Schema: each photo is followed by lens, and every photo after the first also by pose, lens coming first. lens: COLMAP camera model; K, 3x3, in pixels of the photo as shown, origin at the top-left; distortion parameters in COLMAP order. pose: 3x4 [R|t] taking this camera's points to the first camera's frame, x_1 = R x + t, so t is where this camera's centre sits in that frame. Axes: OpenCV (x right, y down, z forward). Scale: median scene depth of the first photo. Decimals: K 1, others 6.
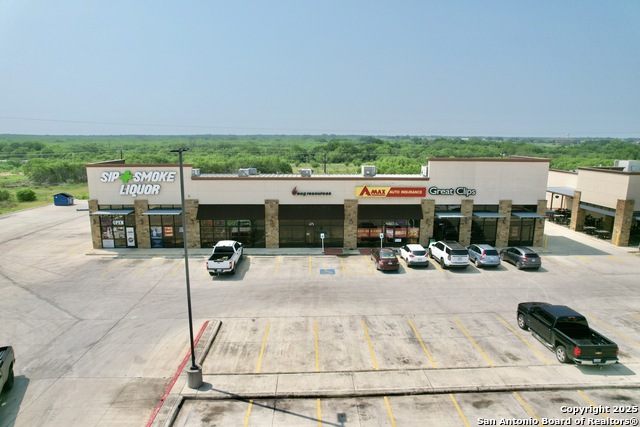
lens RADIAL K [[409.1, 0, 320.0], [0, 409.1, 213.5], [0, 0, 1]] dist [-0.077501, 0.068604]
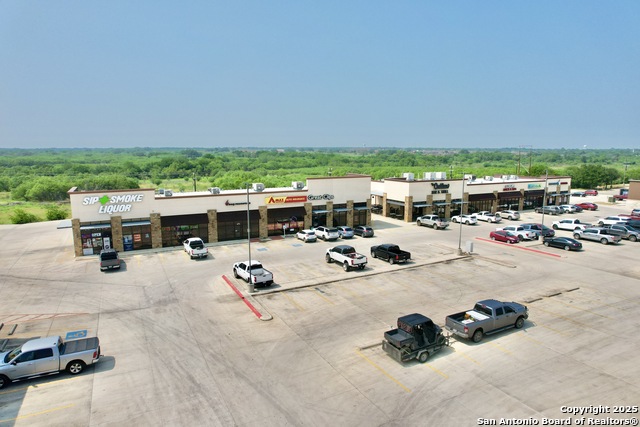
lens RADIAL K [[409.1, 0, 320.0], [0, 409.1, 213.5], [0, 0, 1]] dist [-0.077501, 0.068604]
pose [[0.905310, -0.072403, 0.418536, -0.381724], [0.083798, 0.996443, -0.008882, 0.026311], [-0.416404, 0.043113, 0.908157, -0.510978]]
